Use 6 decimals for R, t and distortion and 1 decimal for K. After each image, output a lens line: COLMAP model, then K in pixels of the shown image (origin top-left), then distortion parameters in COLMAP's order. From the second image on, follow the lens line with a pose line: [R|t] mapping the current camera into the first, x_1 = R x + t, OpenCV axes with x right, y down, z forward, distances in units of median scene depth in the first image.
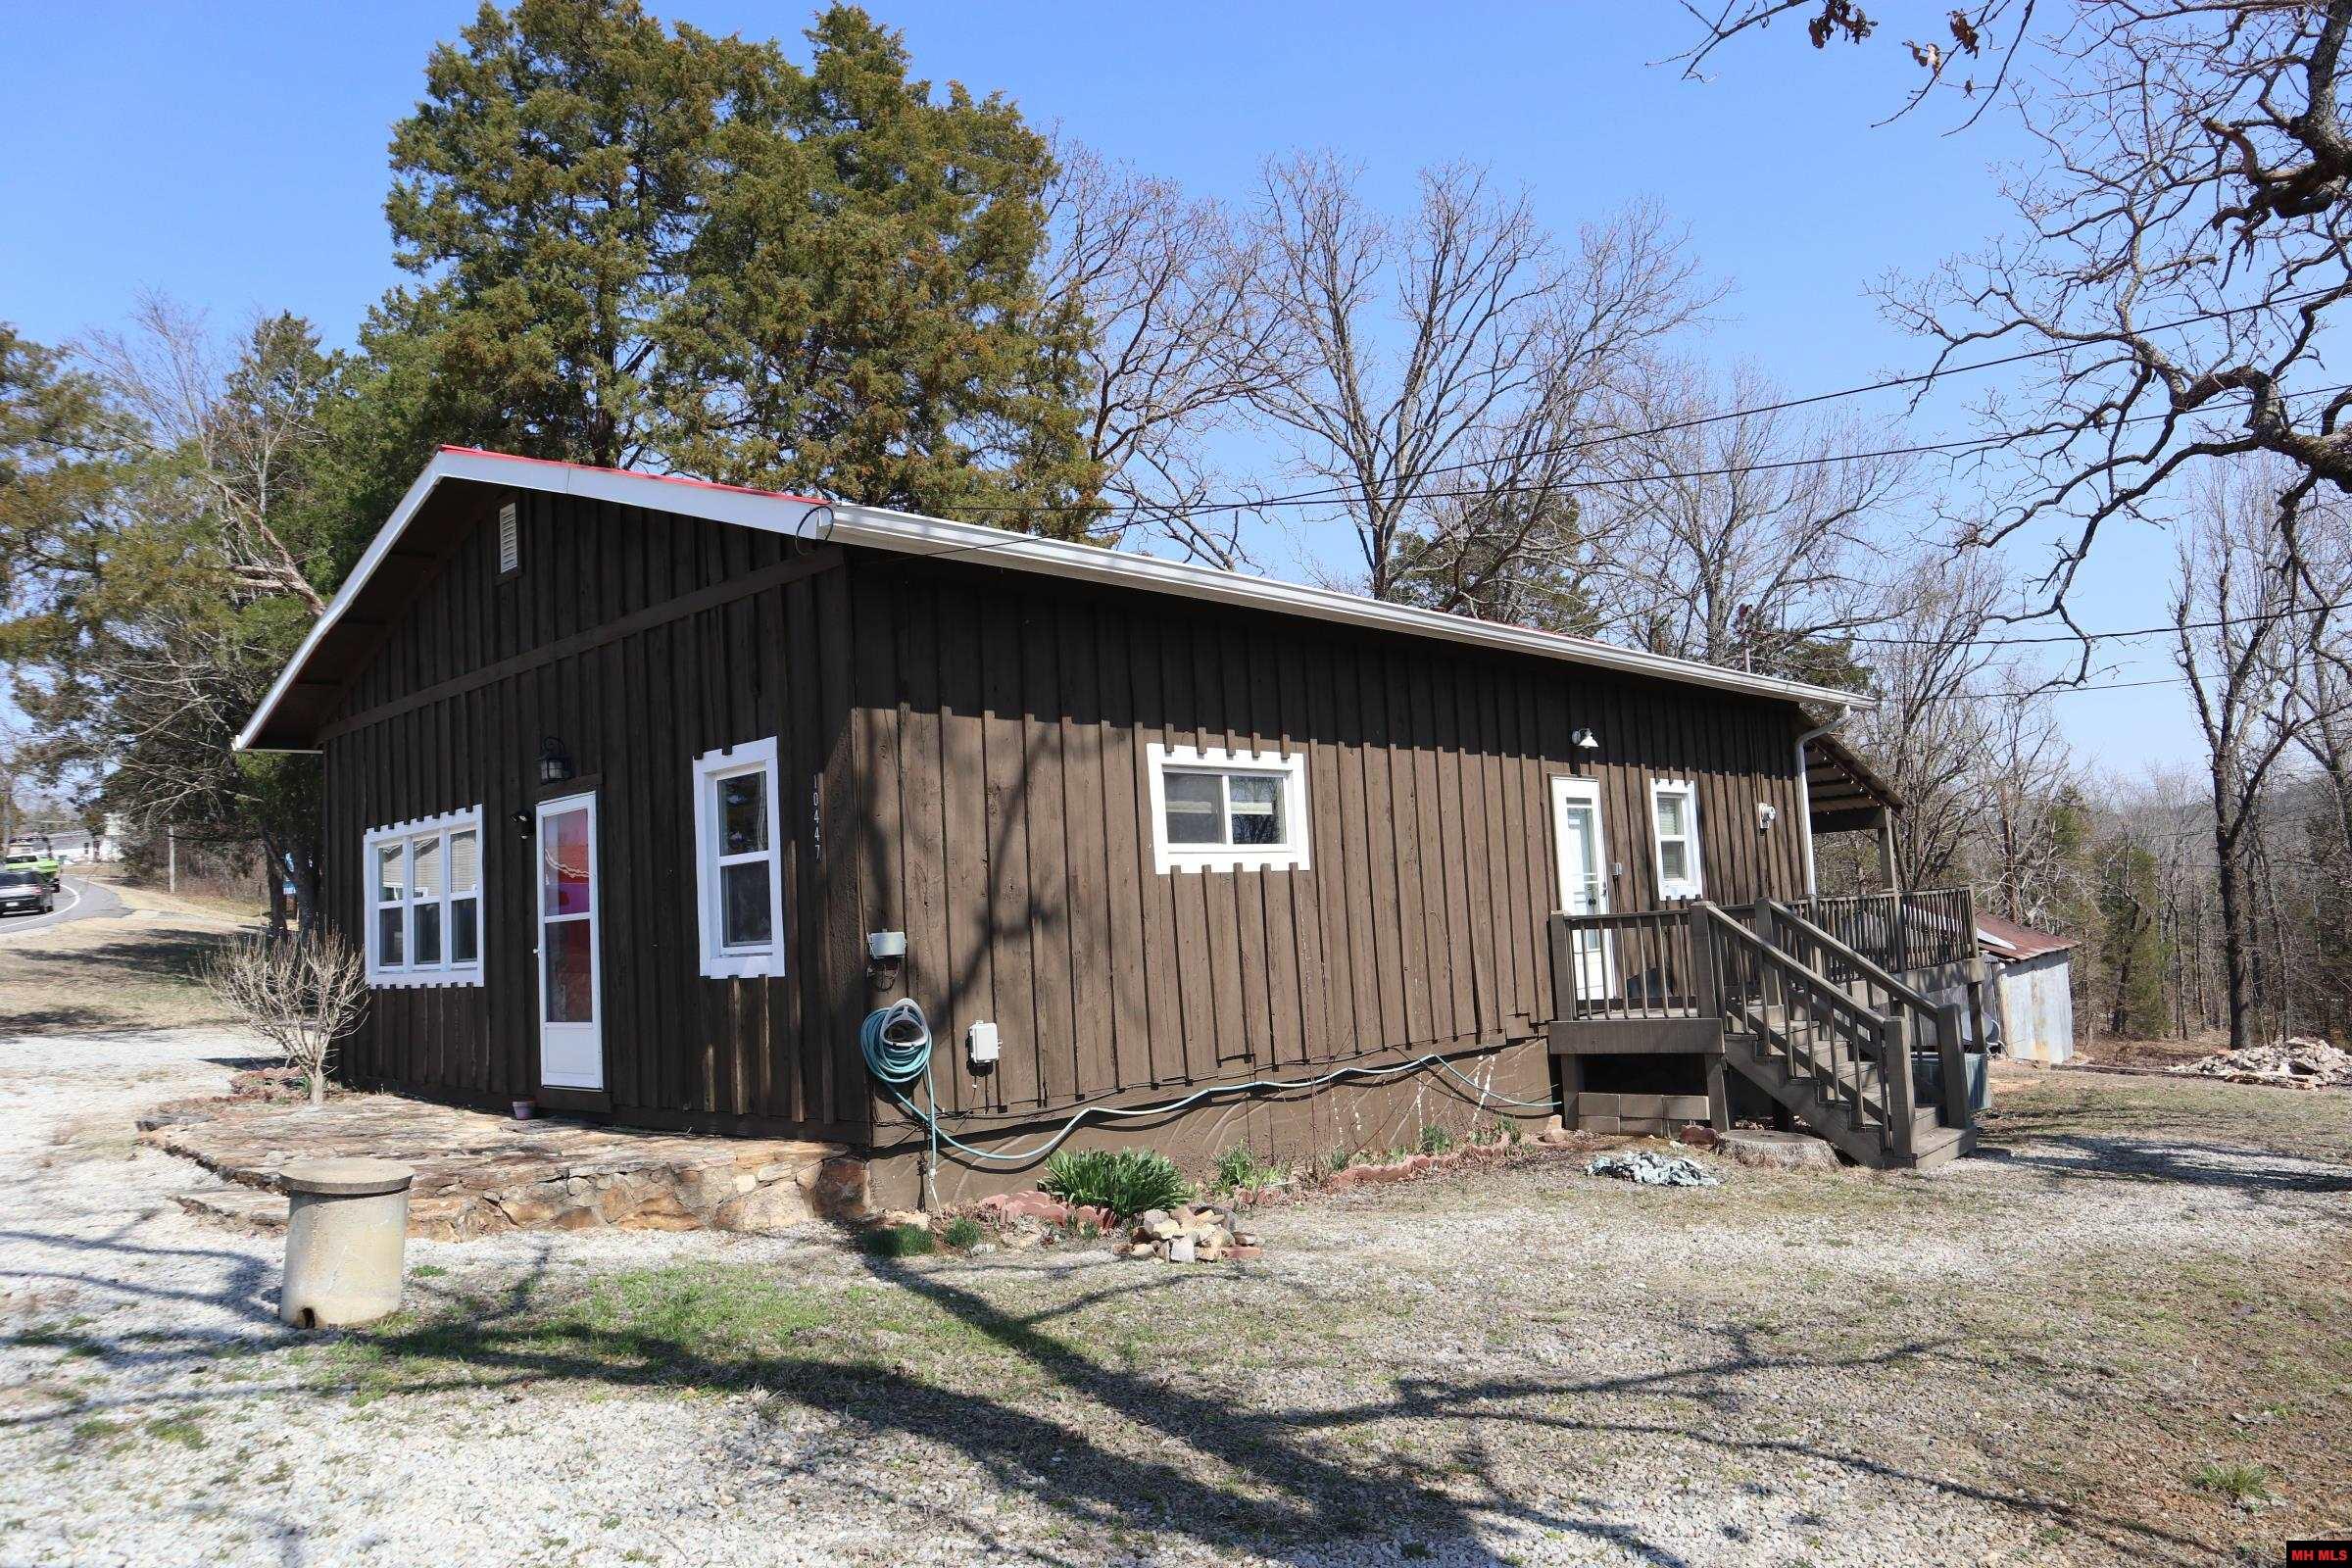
lens RADIAL K [[1633.9, 0, 1176.0], [0, 1633.9, 784.0], [0, 0, 1]] dist [-0.111583, 0.053468]
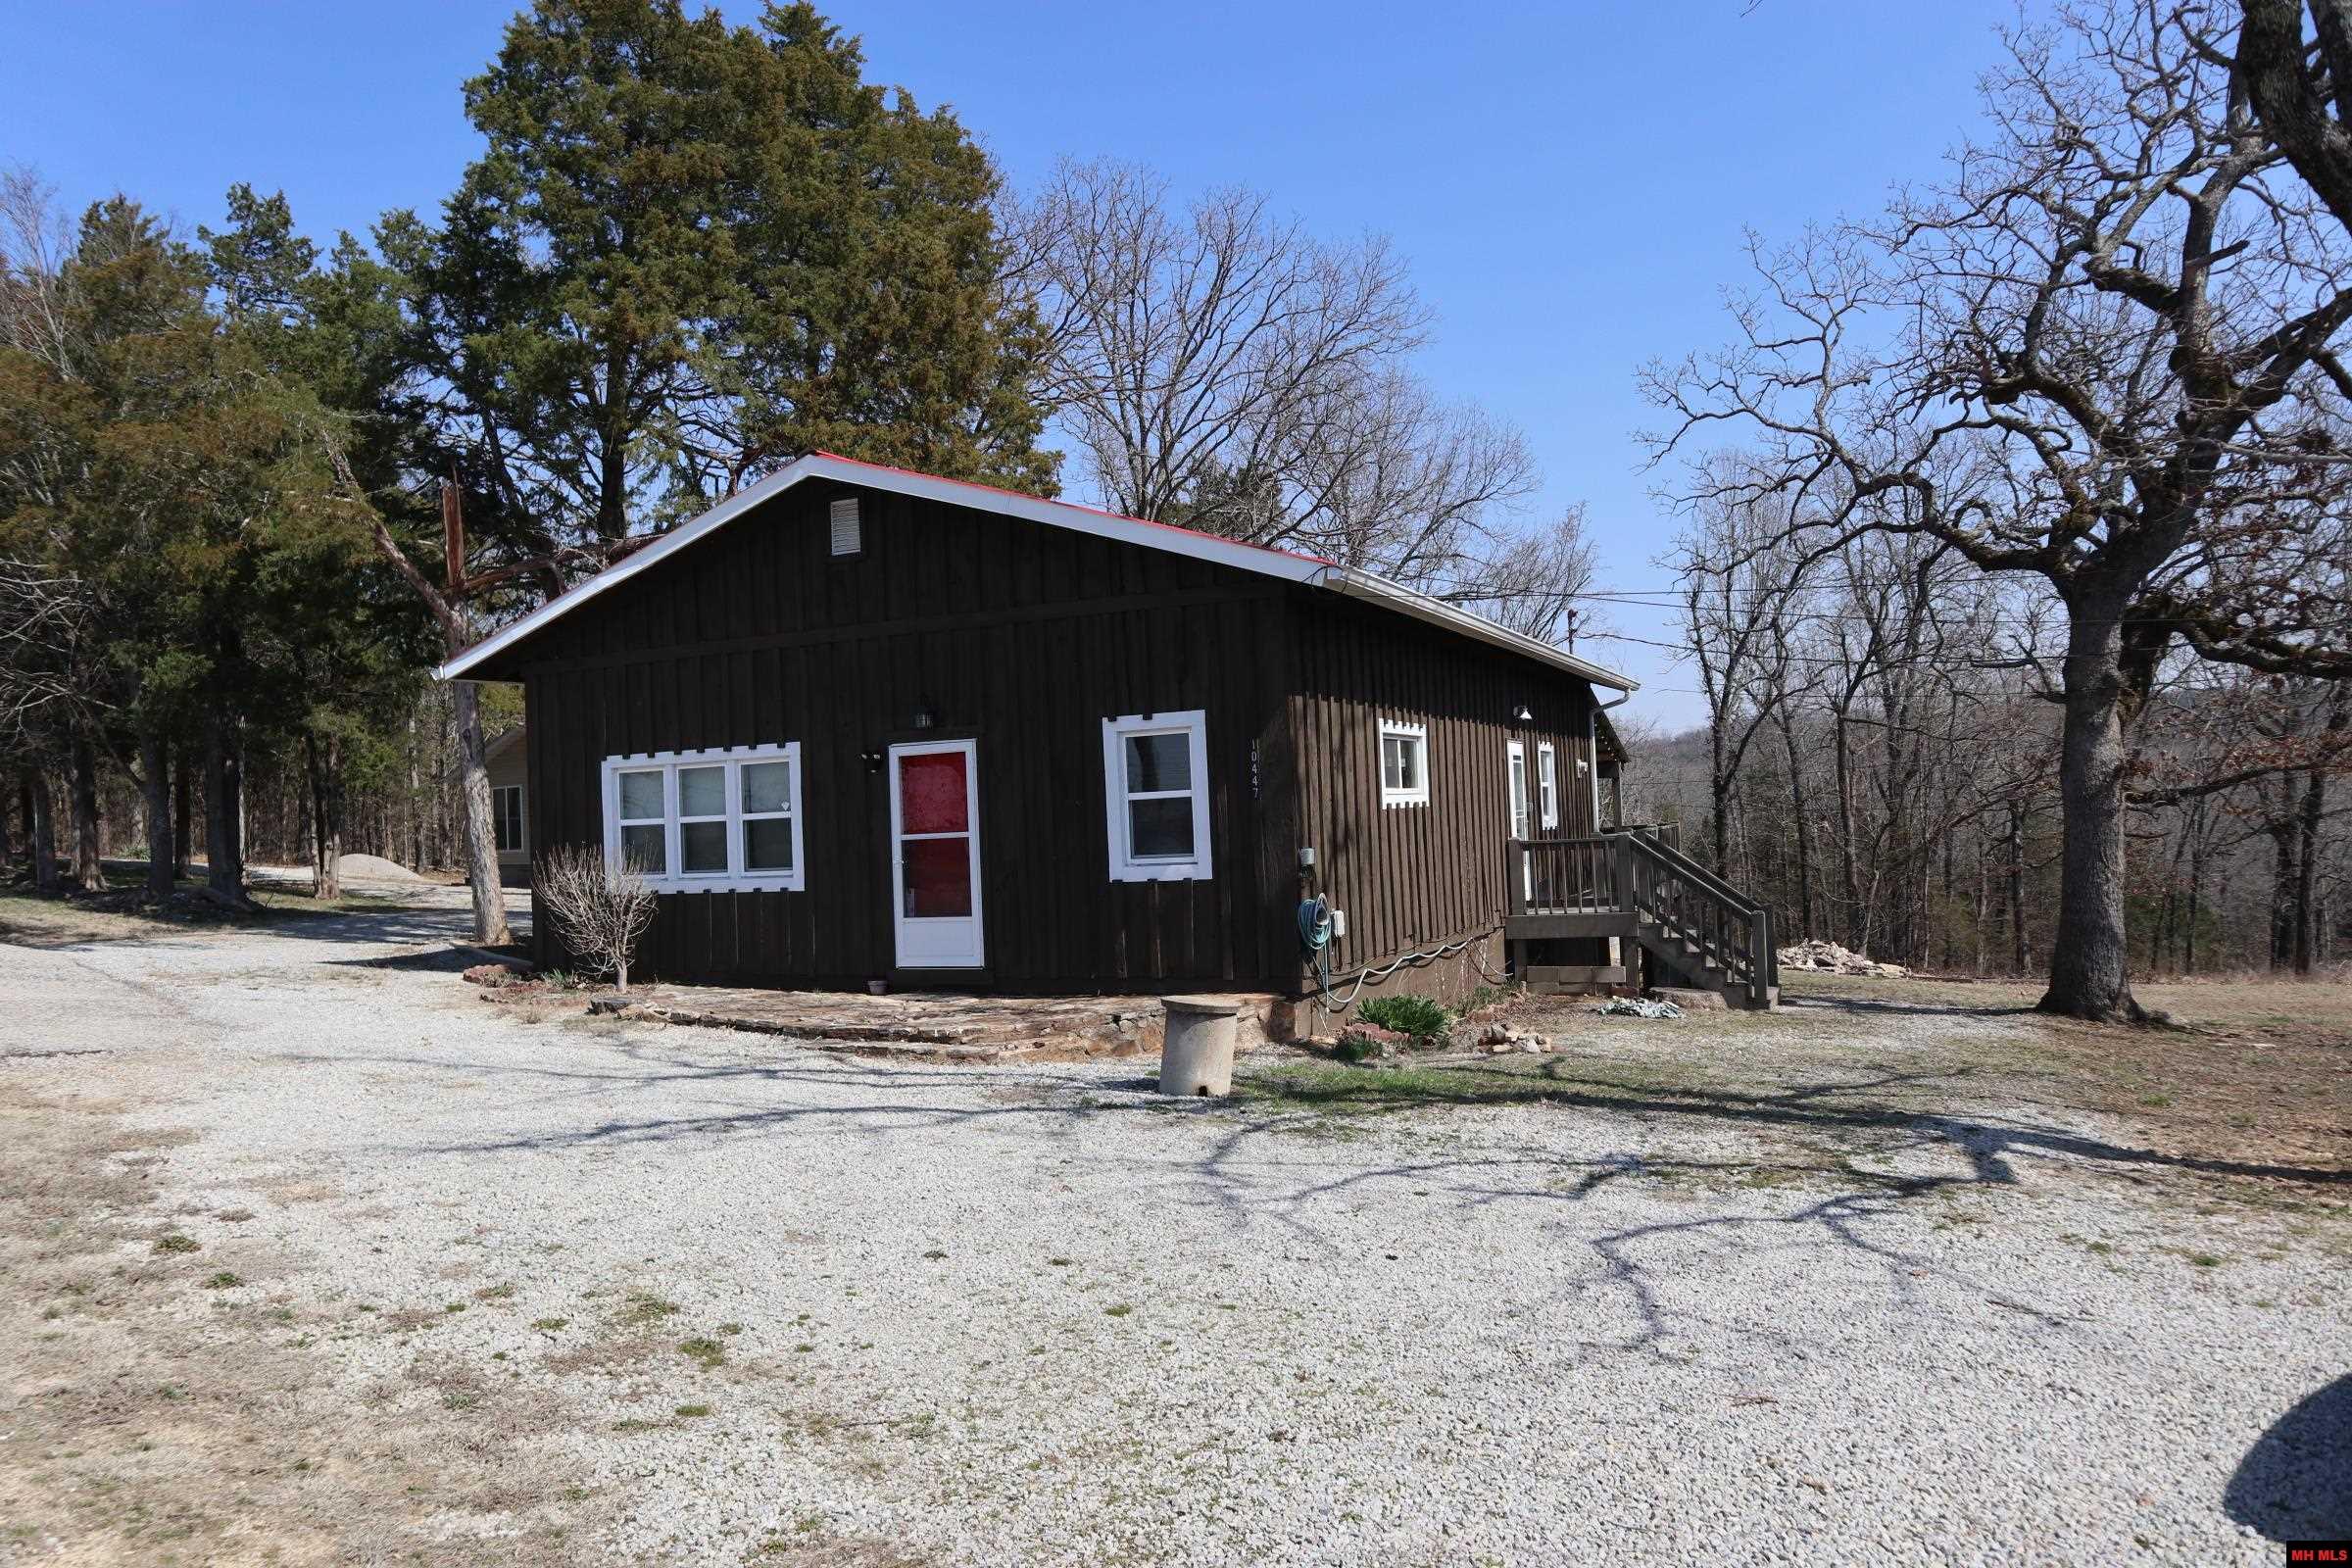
lens RADIAL K [[1633.9, 0, 1176.0], [0, 1633.9, 784.0], [0, 0, 1]] dist [-0.111583, 0.053468]
pose [[0.947371, 0.021954, 0.319385, -0.562599], [-0.037968, 0.998310, 0.044000, -0.020628], [-0.317879, -0.053810, 0.946603, -0.263935]]
